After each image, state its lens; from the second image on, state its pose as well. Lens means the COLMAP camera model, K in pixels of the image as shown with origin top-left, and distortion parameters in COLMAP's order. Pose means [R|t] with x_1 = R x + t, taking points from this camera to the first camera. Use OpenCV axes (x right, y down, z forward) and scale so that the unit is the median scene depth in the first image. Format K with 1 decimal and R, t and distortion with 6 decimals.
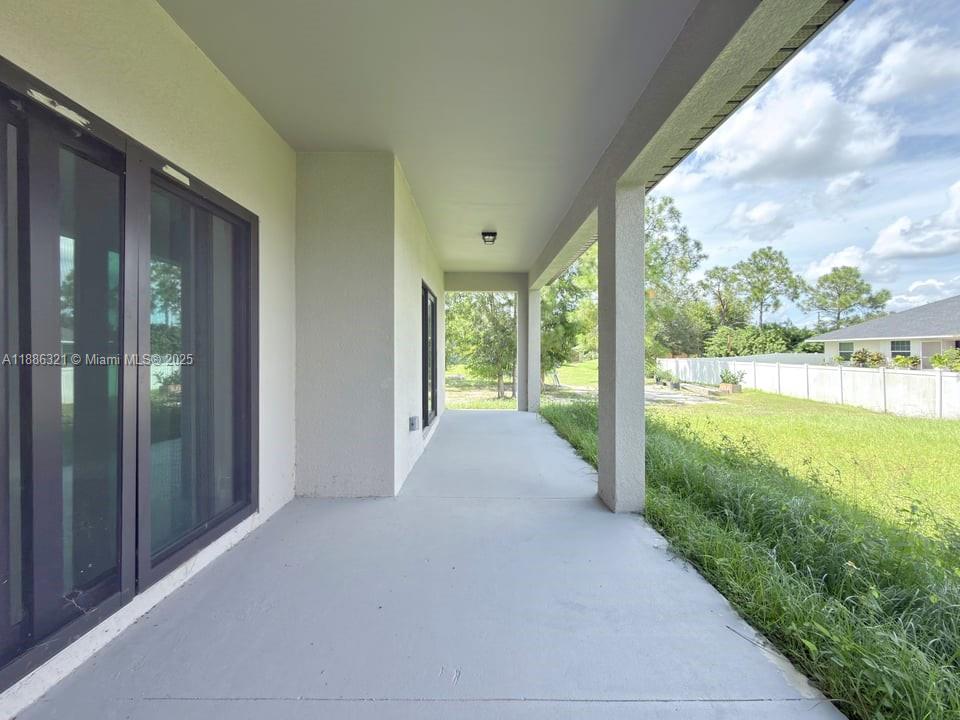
lens RADIAL K [[387.7, 0, 479.2], [0, 387.7, 351.6], [0, 0, 1]] dist [-0.000443, -0.000091]
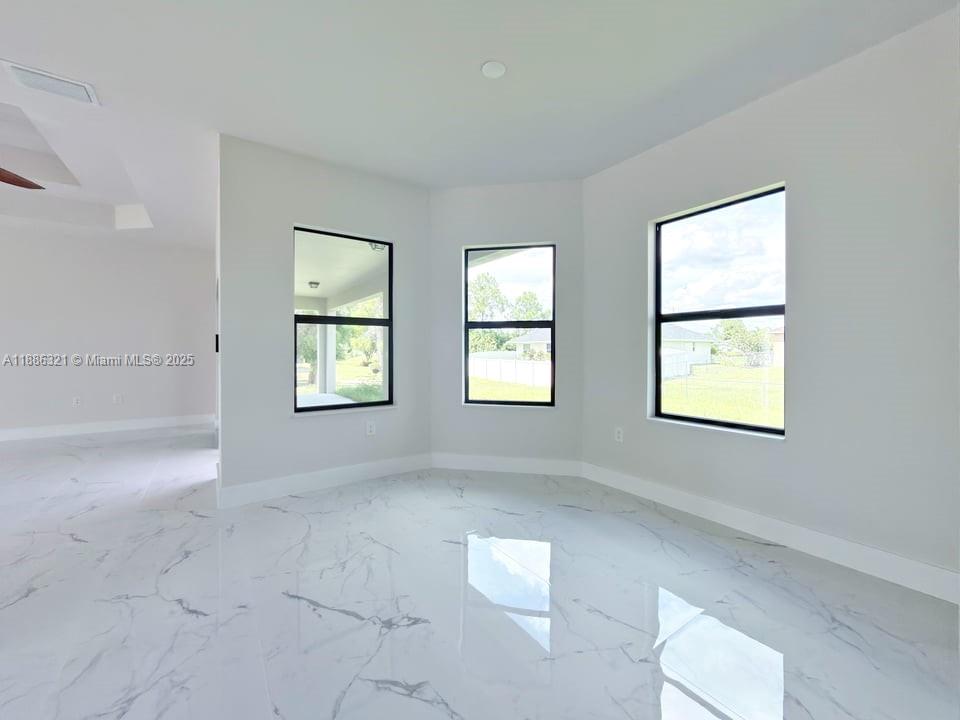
lens RADIAL K [[387.7, 0, 492.9], [0, 387.7, 346.9], [0, 0, 1]] dist [-0.000443, -0.000091]
pose [[0.803583, 0.003752, 0.595181, -0.045224], [-0.000472, 0.999984, -0.005667, -0.002447], [-0.595193, 0.004273, 0.803572, -0.104268]]
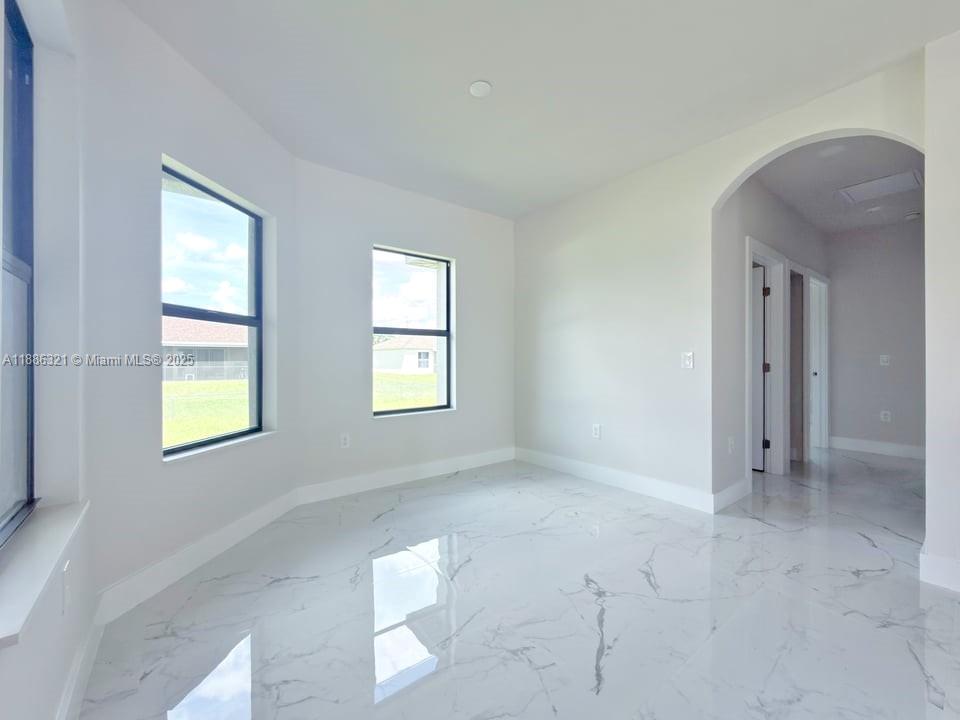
lens RADIAL K [[387.7, 0, 473.5], [0, 387.7, 355.4], [0, 0, 1]] dist [-0.000443, -0.000091]
pose [[-0.615240, 0.009936, 0.788277, -0.247948], [-0.000626, 0.999914, -0.013092, 0.011756], [-0.788340, -0.008548, -0.615181, 1.236303]]
